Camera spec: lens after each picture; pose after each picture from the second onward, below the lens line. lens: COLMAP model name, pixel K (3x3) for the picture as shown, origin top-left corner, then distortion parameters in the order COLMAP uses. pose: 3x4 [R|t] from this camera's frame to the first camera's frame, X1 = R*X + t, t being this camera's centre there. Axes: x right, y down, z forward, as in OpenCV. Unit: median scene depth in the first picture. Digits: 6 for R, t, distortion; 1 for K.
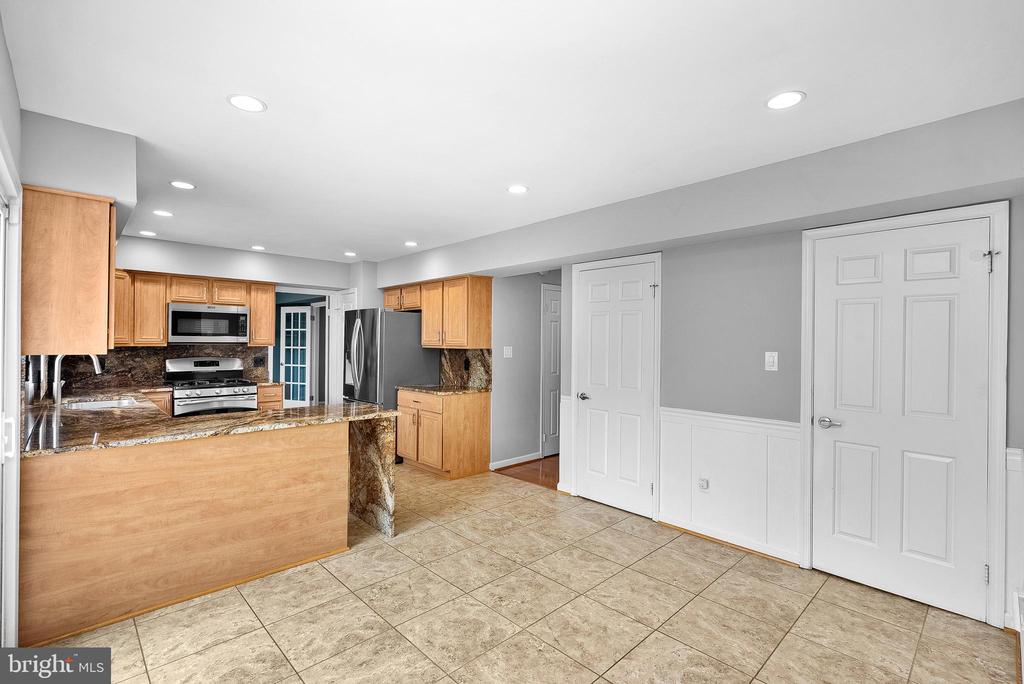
lens RADIAL K [[466.7, 0, 515.4], [0, 466.7, 341.0], [0, 0, 1]] dist [0.000872, 0.000204]
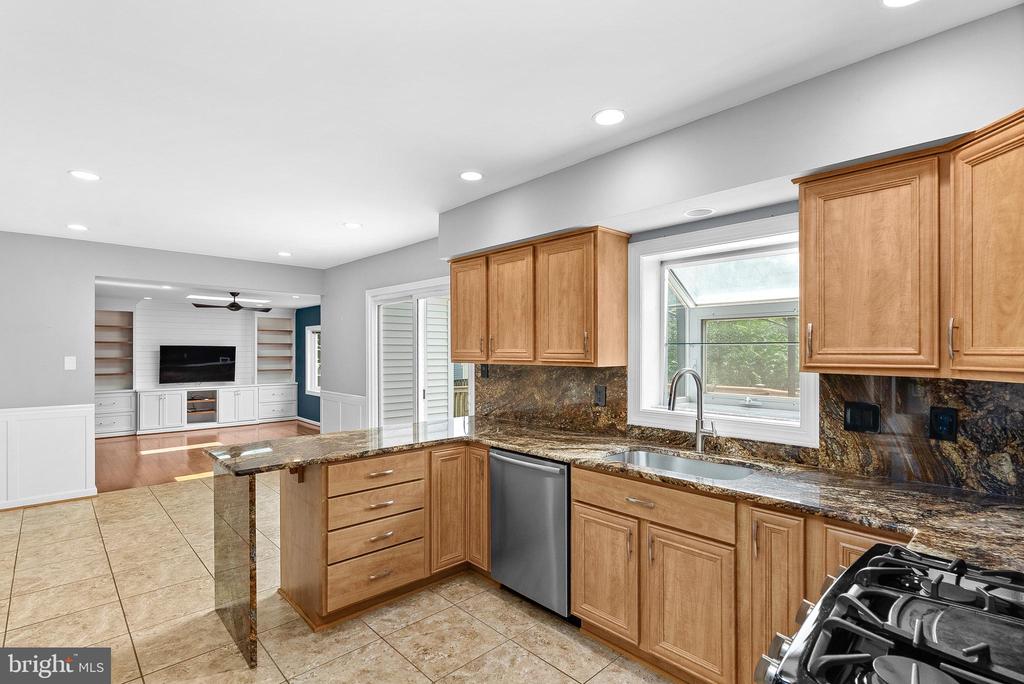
lens RADIAL K [[486.2, 0, 513.8], [0, 486.2, 352.1], [0, 0, 1]] dist [-0.000491, -0.000035]
pose [[-0.999961, -0.007199, 0.005089, -0.498978], [-0.007181, 0.999968, 0.003613, -0.006389], [-0.005115, 0.003576, -0.999981, 1.190219]]
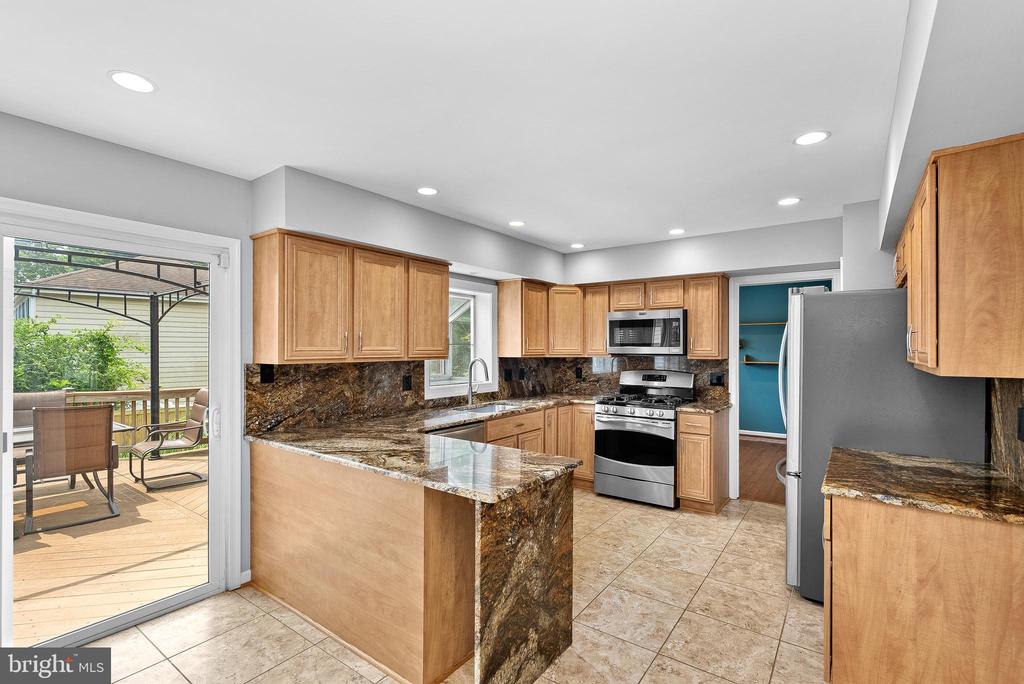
lens RADIAL K [[466.1, 0, 514.1], [0, 466.1, 347.3], [0, 0, 1]] dist [-0.001728, 0.000405]
pose [[0.177878, -0.009809, -0.984004, 0.165988], [0.000704, 0.999951, -0.009841, -0.000734], [0.984052, 0.001058, 0.177877, 0.627753]]
